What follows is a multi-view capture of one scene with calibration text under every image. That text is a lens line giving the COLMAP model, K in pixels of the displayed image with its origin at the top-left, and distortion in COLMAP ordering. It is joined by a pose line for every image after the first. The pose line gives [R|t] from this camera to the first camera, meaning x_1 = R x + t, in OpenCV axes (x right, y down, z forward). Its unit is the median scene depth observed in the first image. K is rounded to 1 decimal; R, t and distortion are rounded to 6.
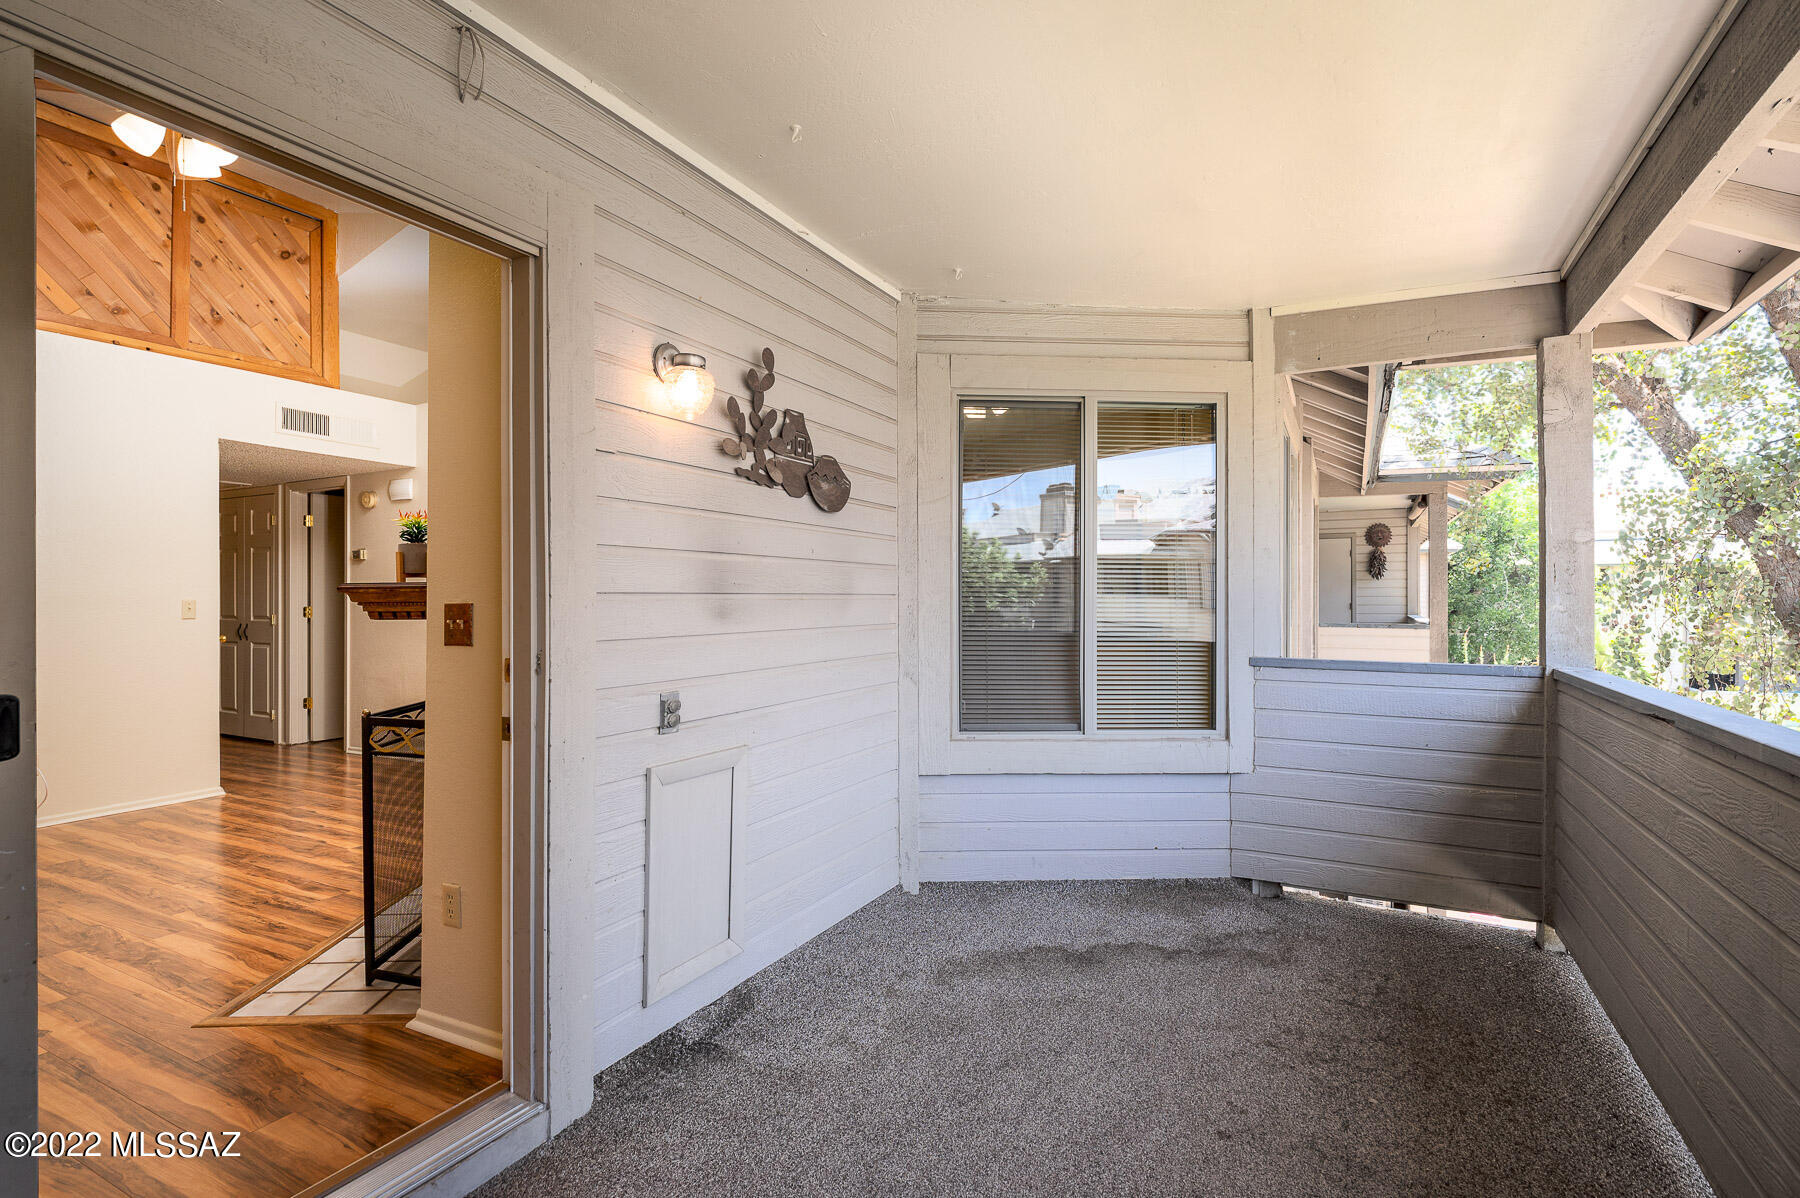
lens RADIAL K [[865.8, 0, 900.0], [0, 865.8, 599.0], [0, 0, 1]] dist [0.002776, -0.006368]
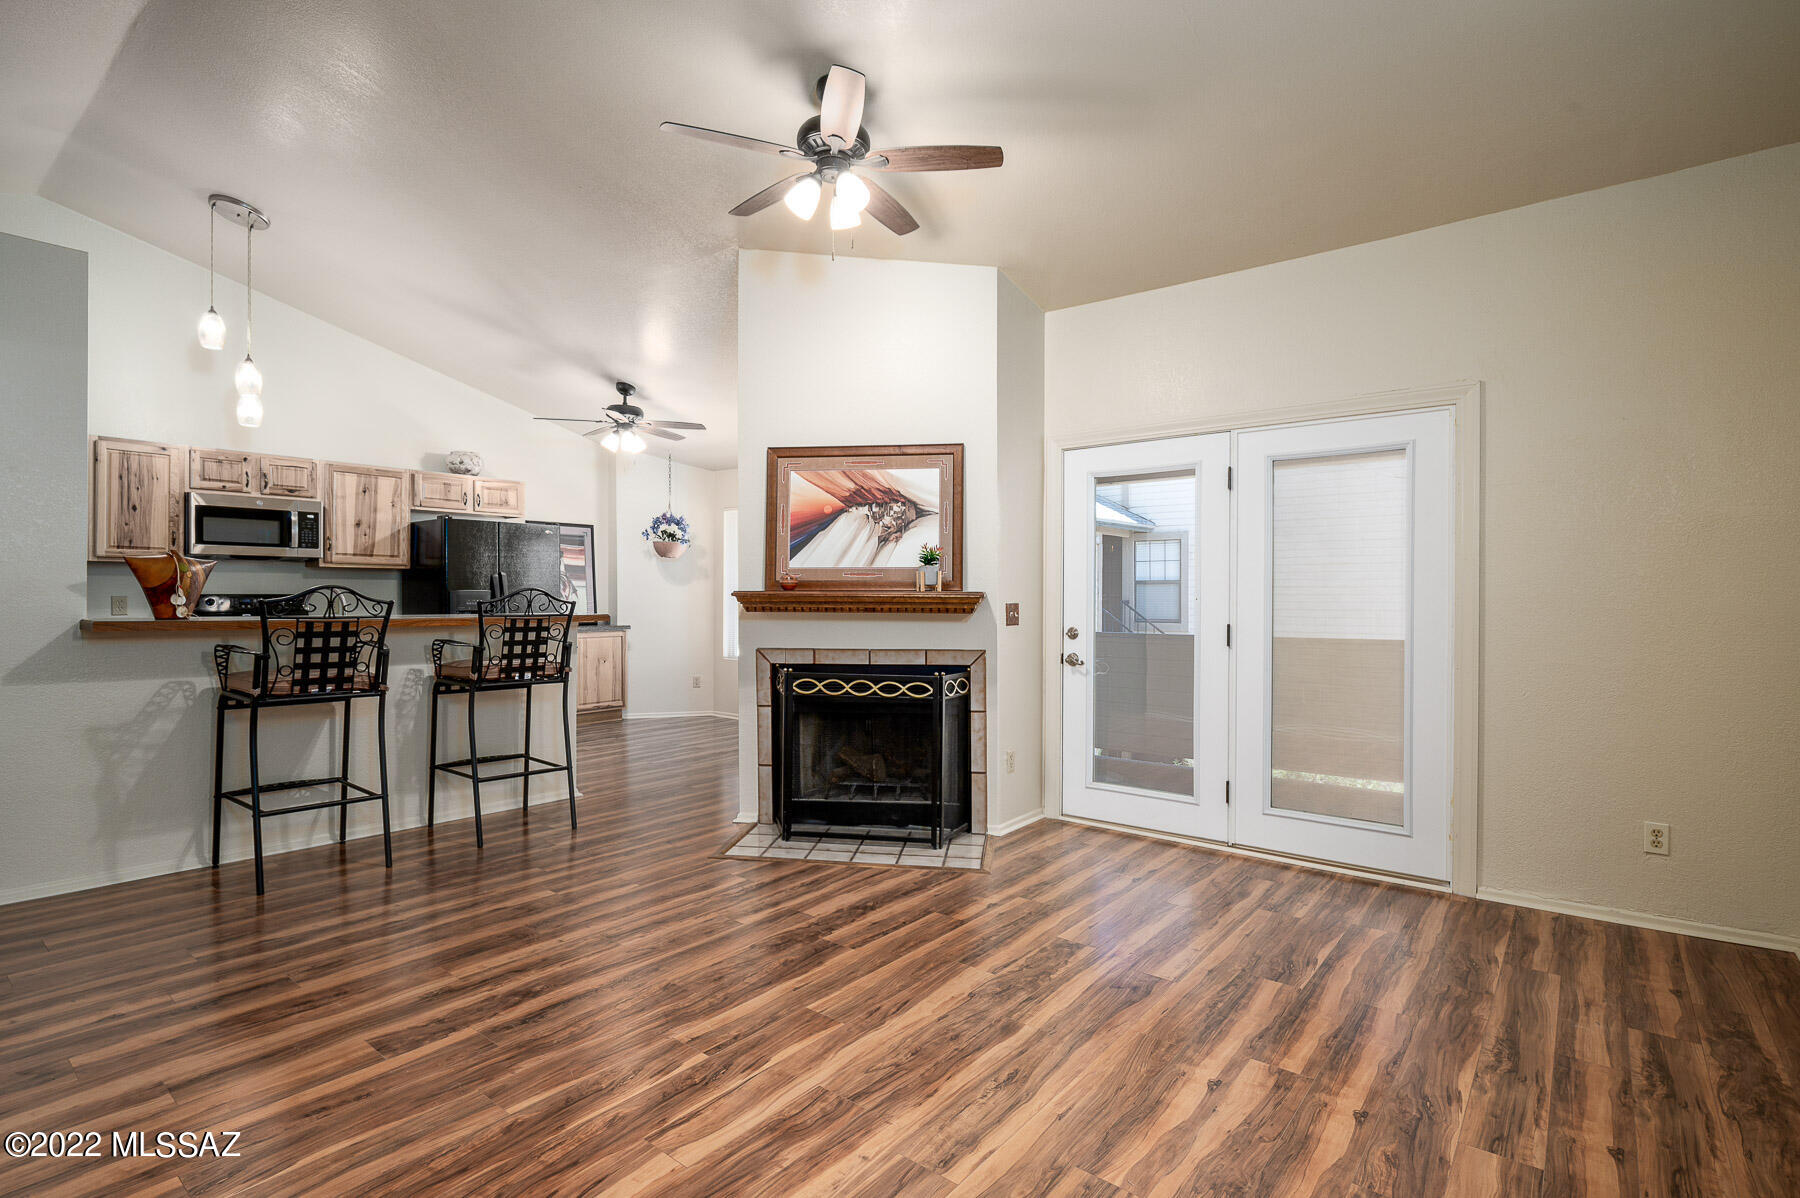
lens RADIAL K [[865.8, 0, 900.0], [0, 865.8, 599.0], [0, 0, 1]] dist [0.002776, -0.006368]
pose [[0.188417, -0.002073, 0.982087, -1.212283], [-0.005149, 0.999982, 0.003099, -0.004580], [-0.982076, -0.005640, 0.188403, 0.438298]]
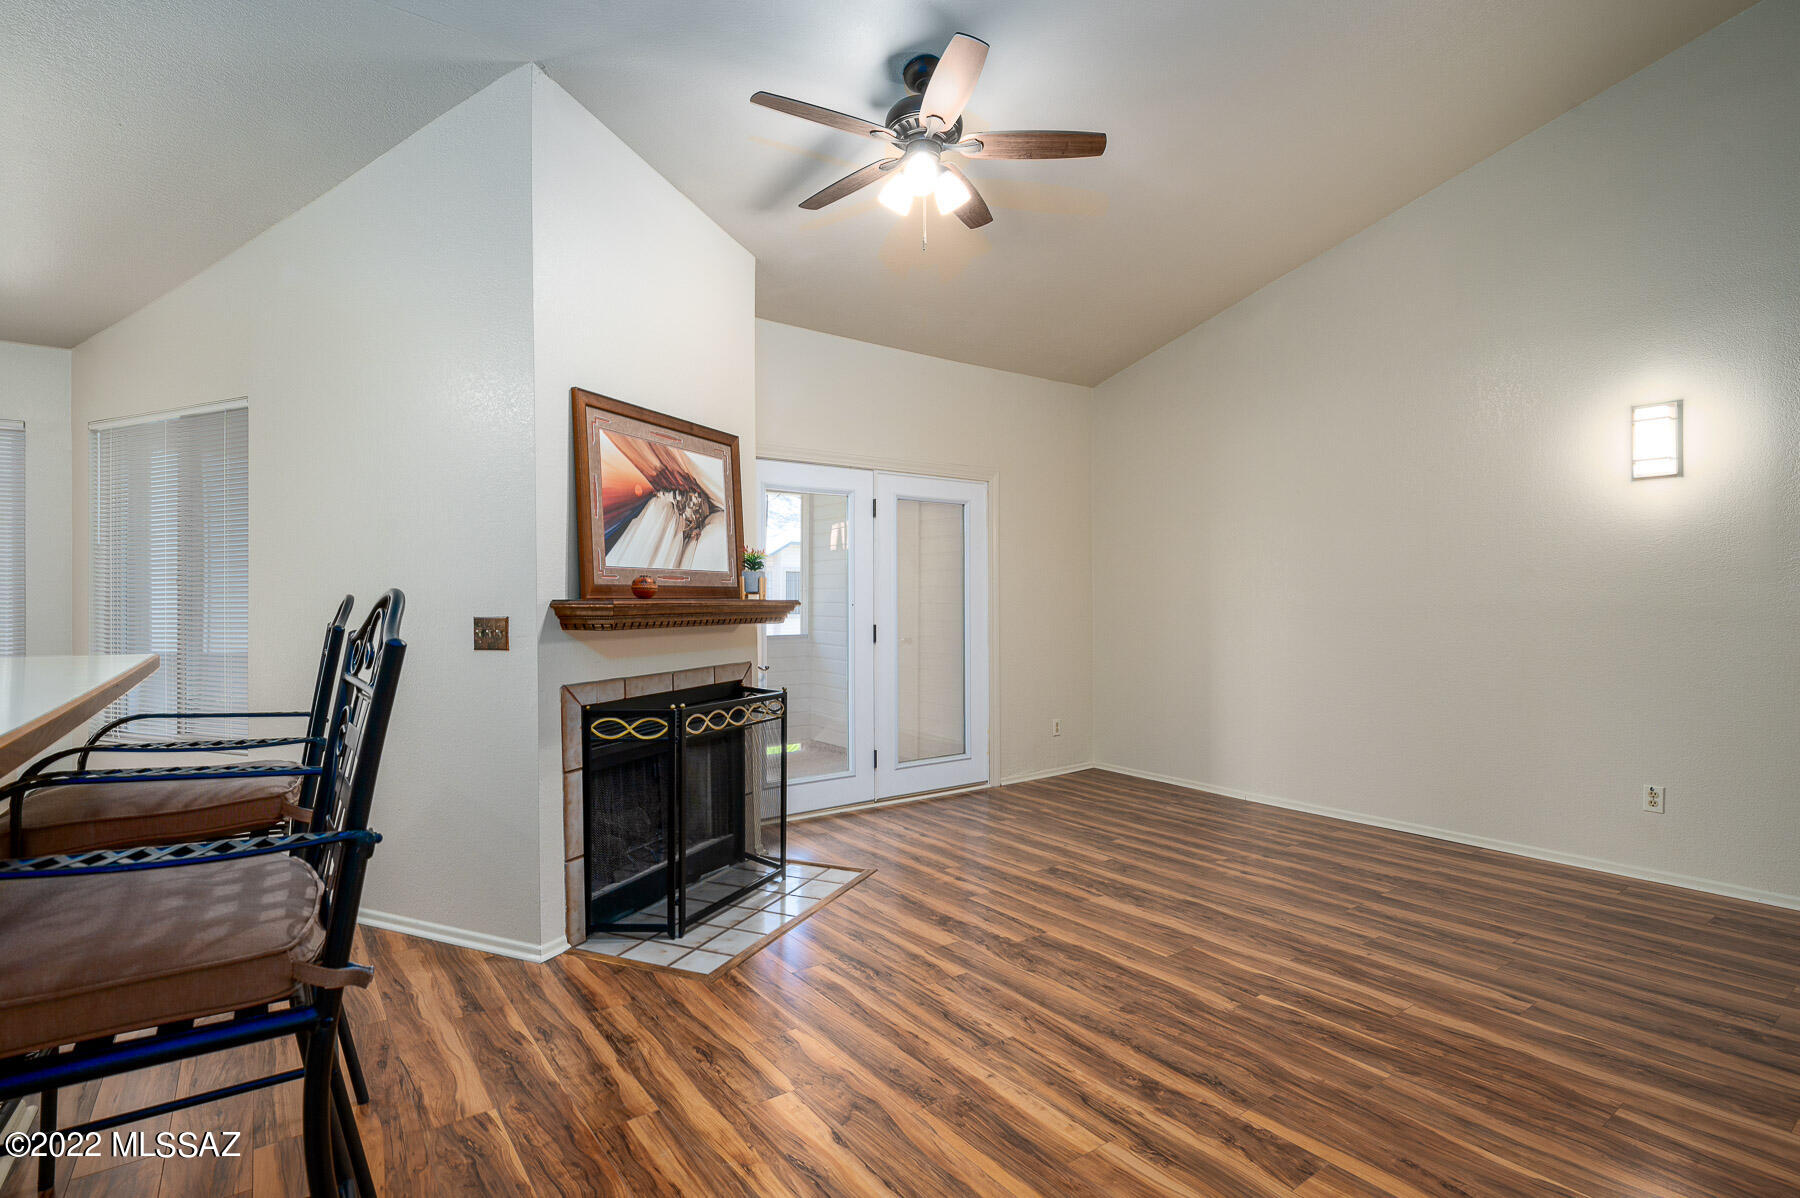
lens RADIAL K [[865.8, 0, 900.0], [0, 865.8, 599.0], [0, 0, 1]] dist [0.002776, -0.006368]
pose [[-0.899237, 0.002172, 0.437456, -0.798708], [0.002024, 0.999998, -0.000805, -0.009015], [-0.437457, 0.000161, -0.899239, 1.243988]]
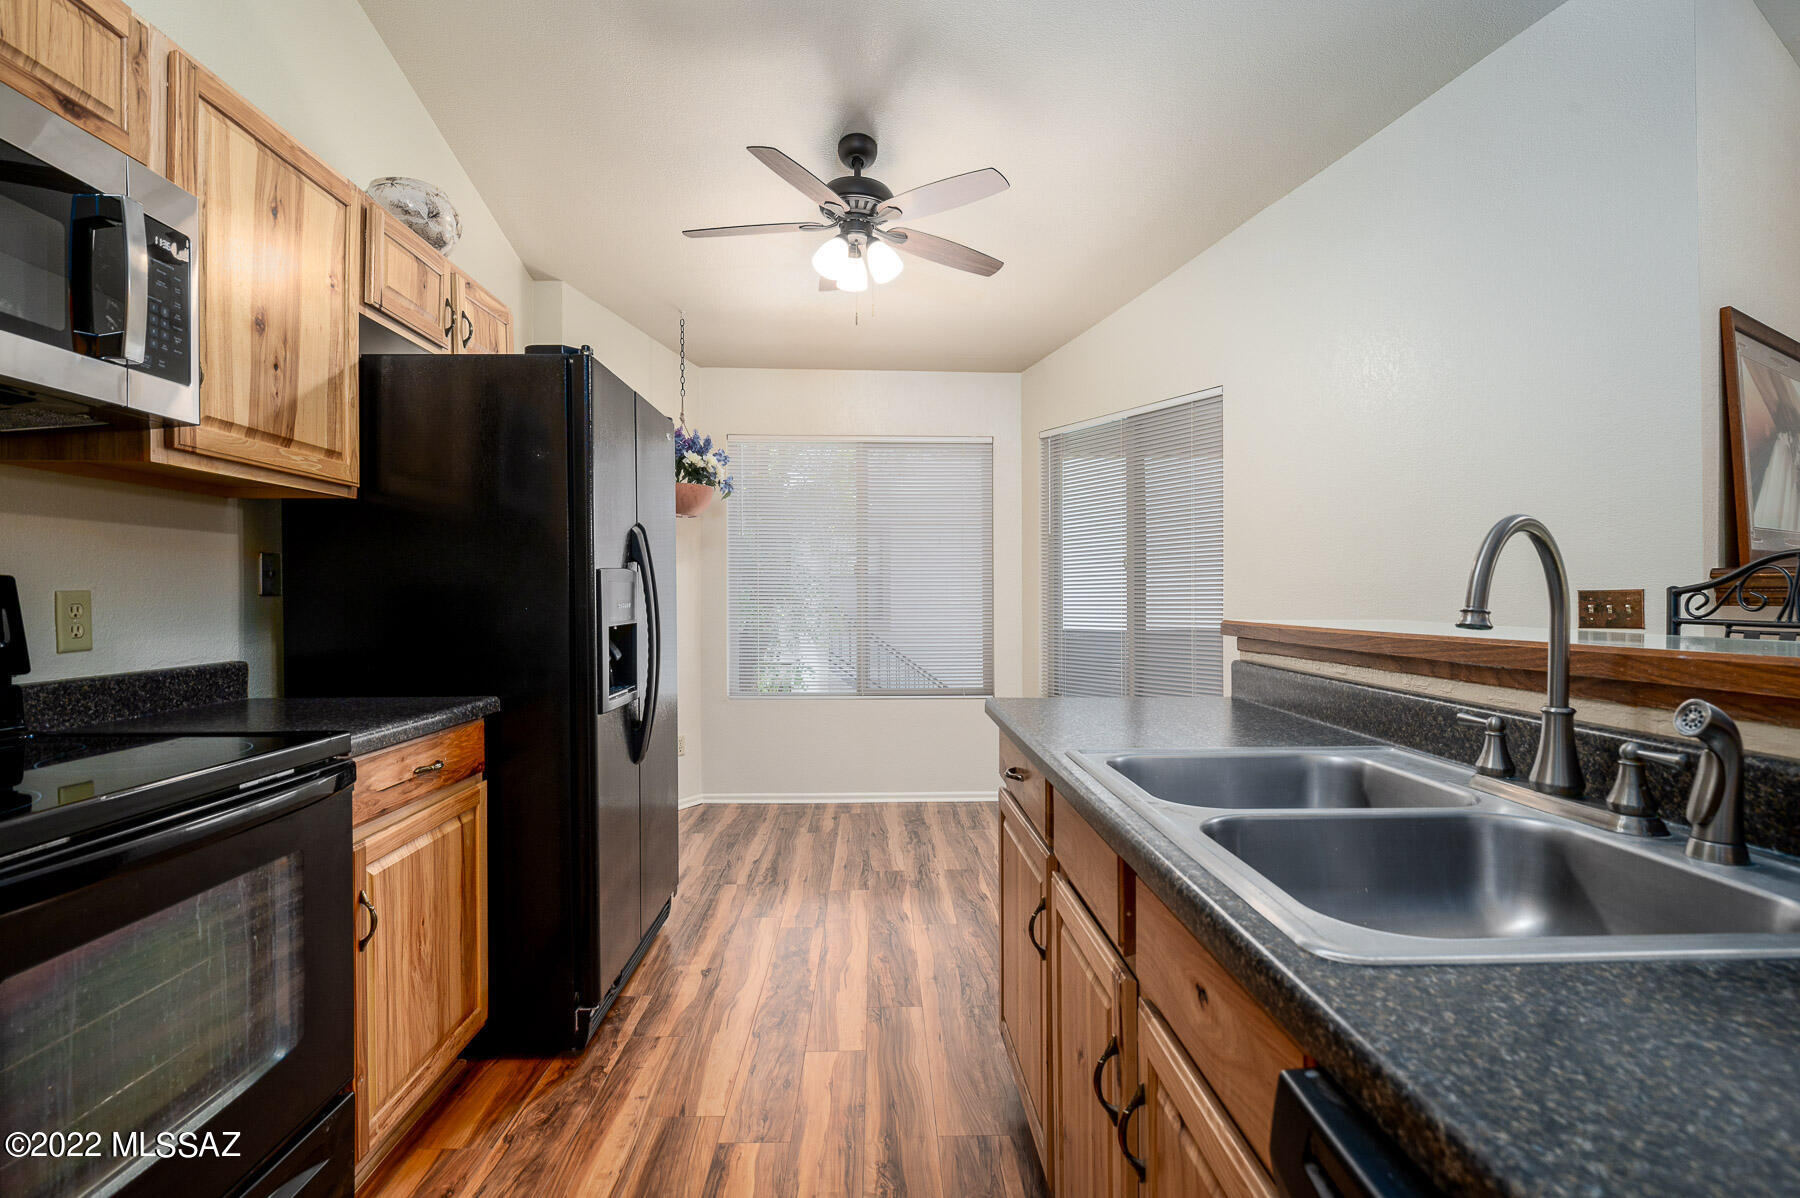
lens RADIAL K [[854.8, 0, 900.0], [0, 854.8, 599.0], [0, 0, 1]] dist [0.000217, -0.000571]
pose [[-0.485417, -0.001072, 0.874282, -0.504366], [0.002926, 0.999992, 0.002851, 0.006175], [-0.874278, 0.003942, -0.485410, 1.457845]]
